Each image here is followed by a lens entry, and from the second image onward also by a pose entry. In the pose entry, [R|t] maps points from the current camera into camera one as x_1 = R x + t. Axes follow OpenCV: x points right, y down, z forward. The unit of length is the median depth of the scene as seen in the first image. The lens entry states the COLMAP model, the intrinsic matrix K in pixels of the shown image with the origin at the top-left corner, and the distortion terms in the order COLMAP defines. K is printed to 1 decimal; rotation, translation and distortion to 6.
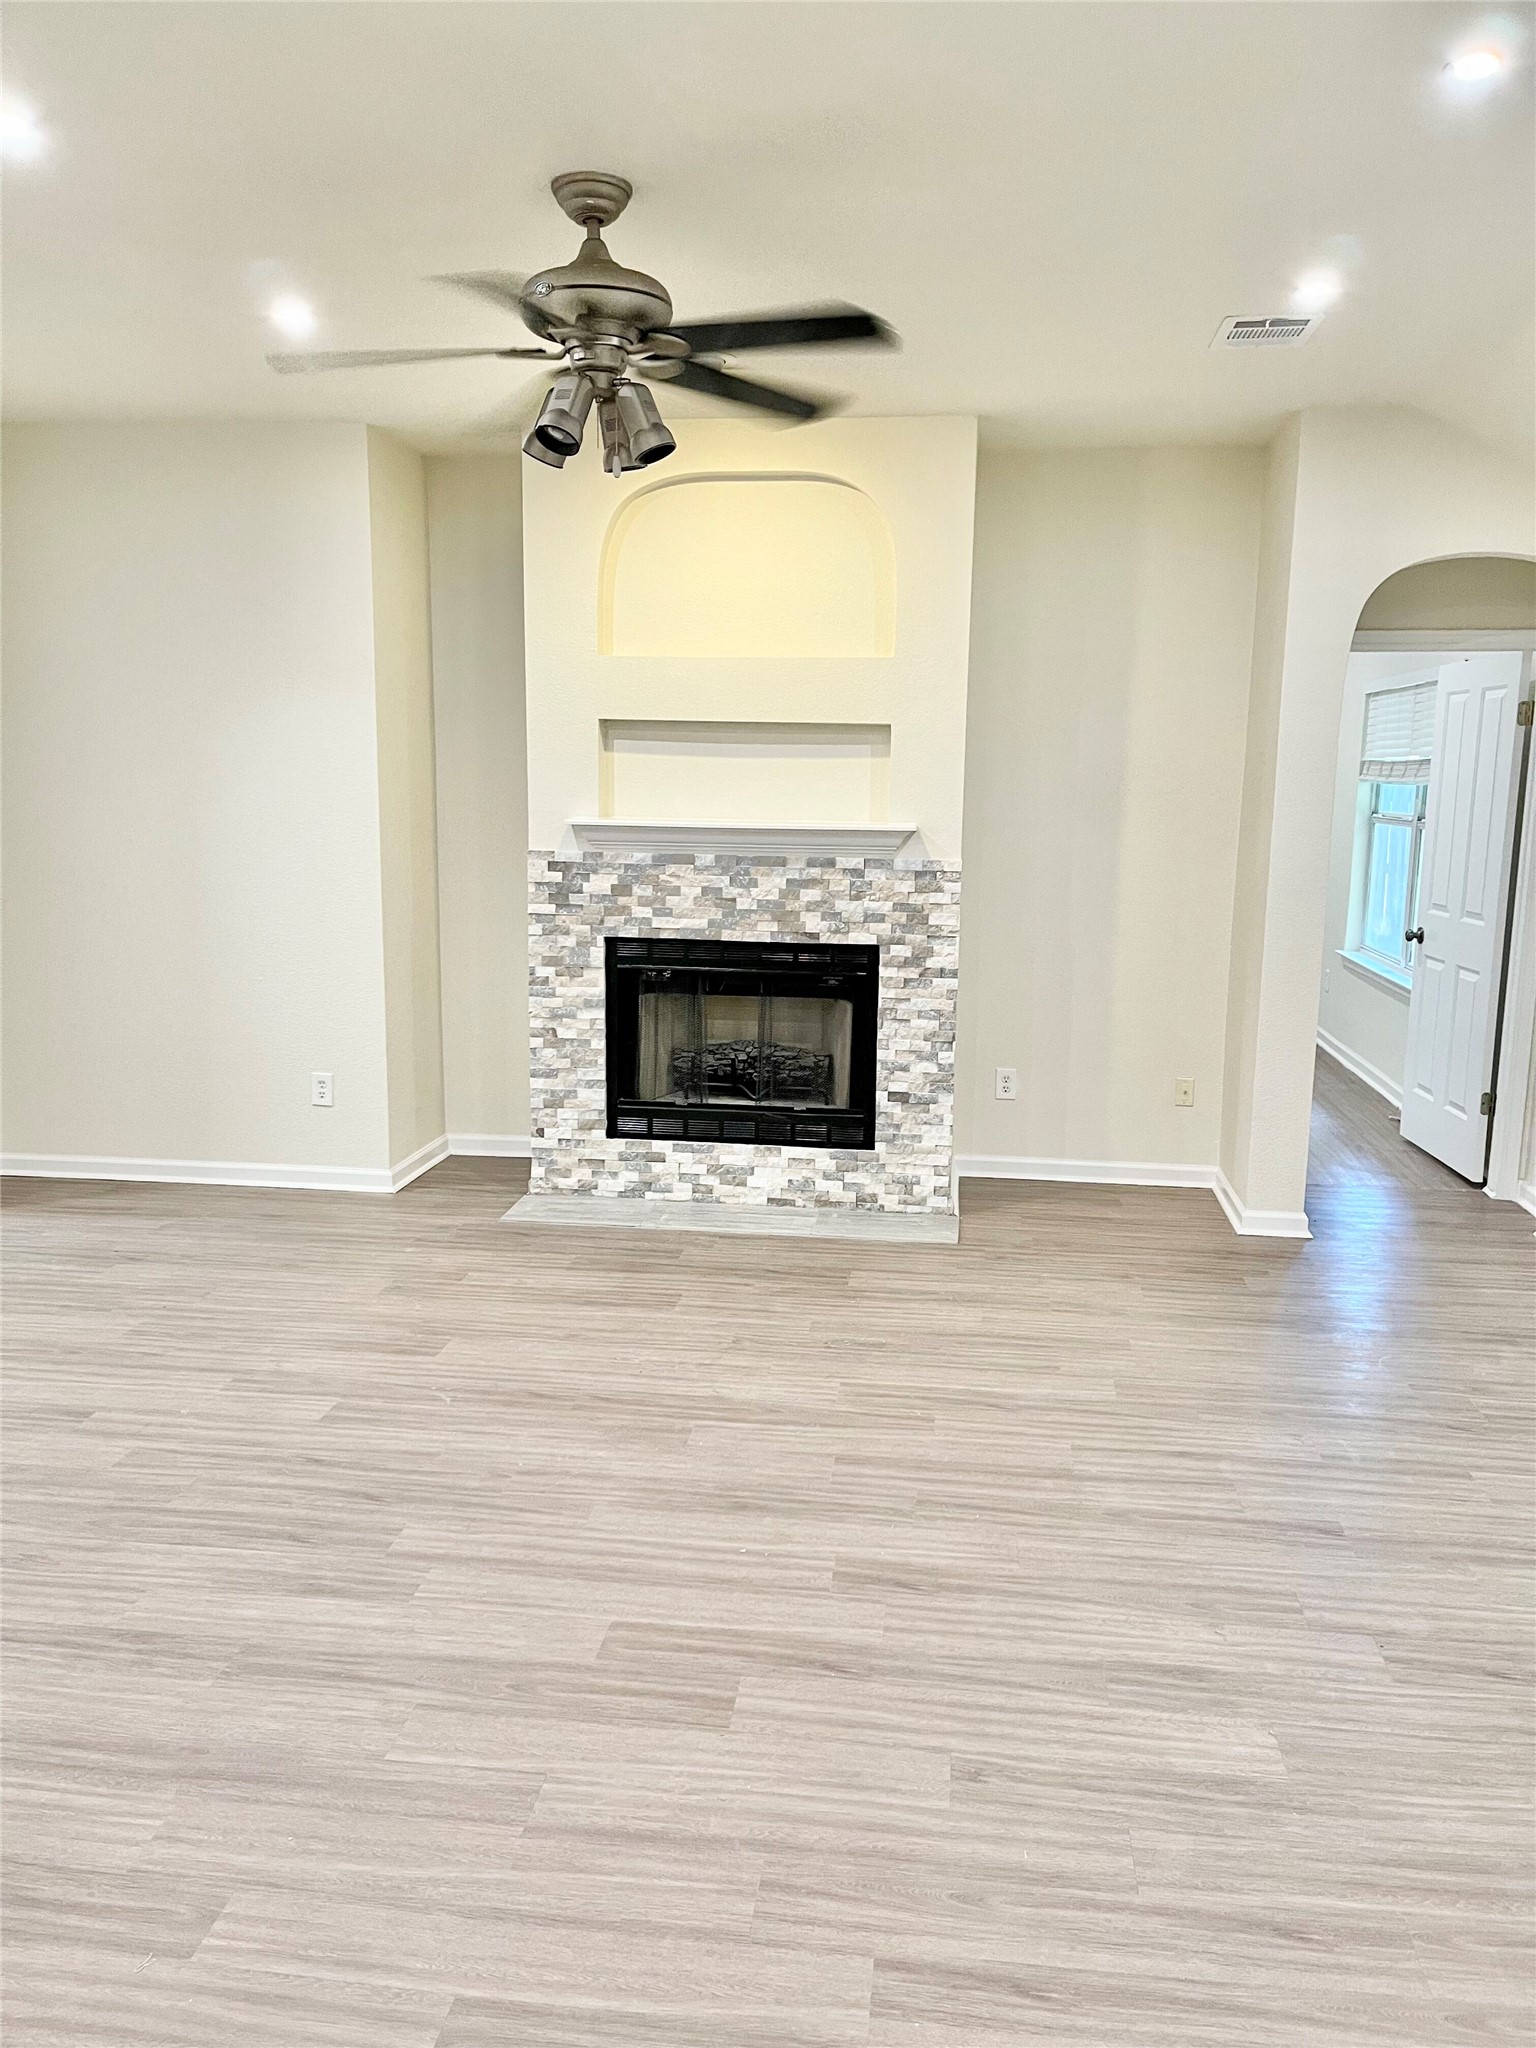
lens RADIAL K [[1547.8, 0, 782.6], [0, 1547.8, 1038.5], [0, 0, 1]] dist [0.064079, -0.076778]
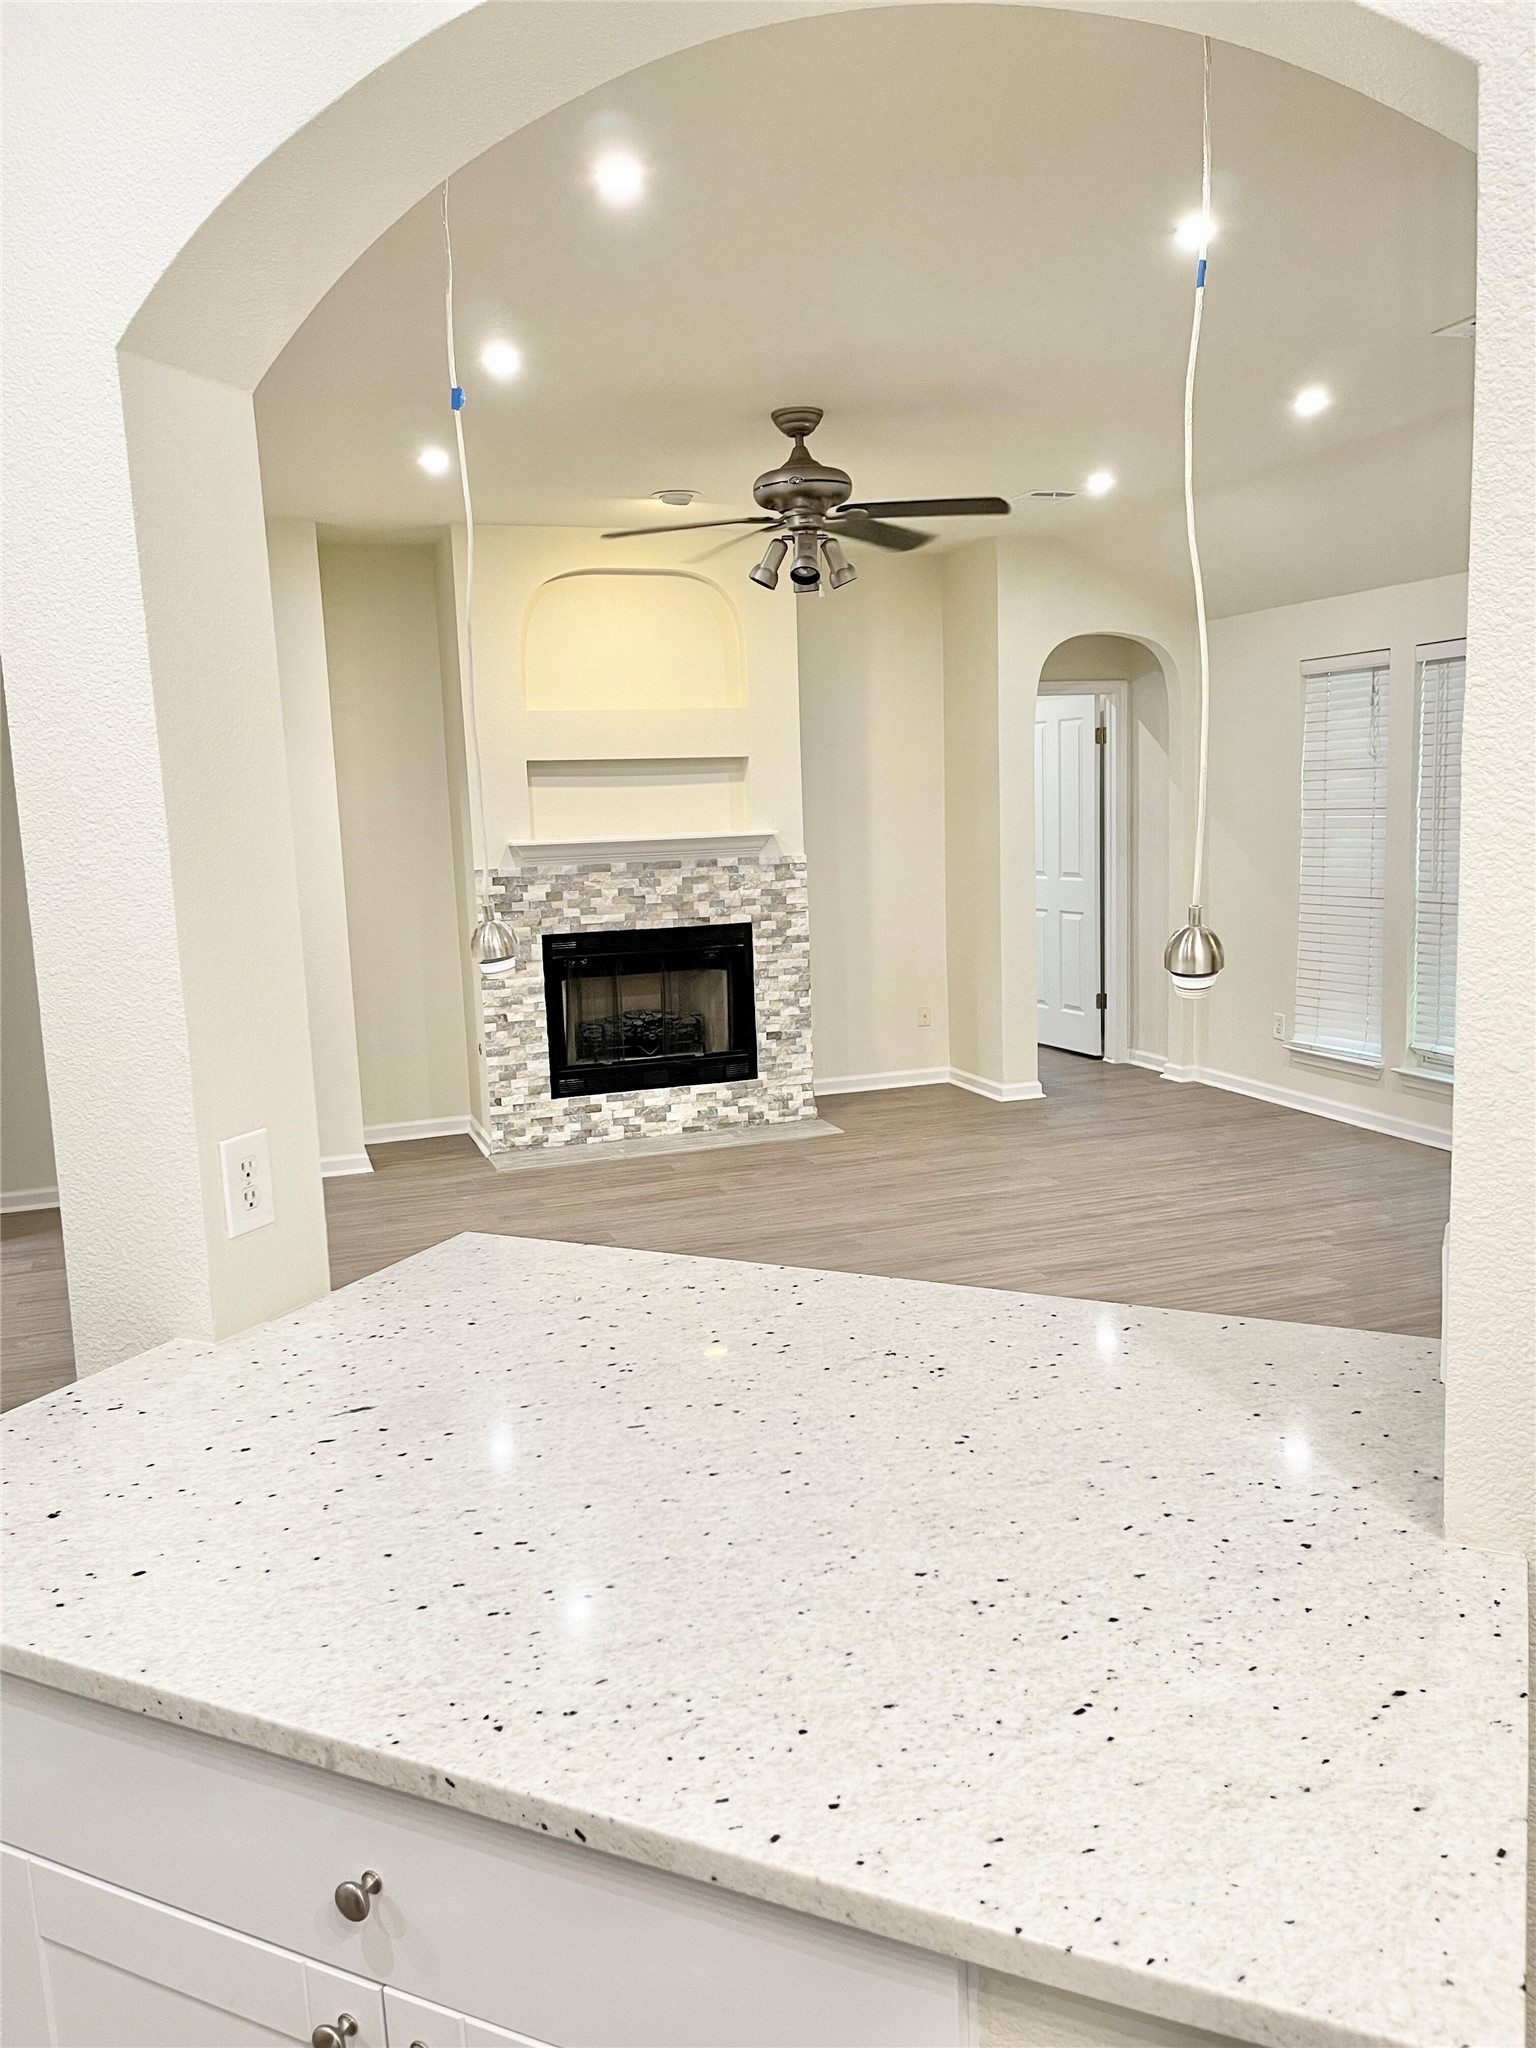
lens RADIAL K [[1547.8, 0, 776.6], [0, 1547.8, 1032.5], [0, 0, 1]] dist [0.064079, -0.076778]
pose [[0.891539, -0.113580, 0.438473, -0.511451], [0.125146, 0.992135, 0.002540, 0.032550], [-0.435313, 0.052609, 0.898741, -0.196142]]
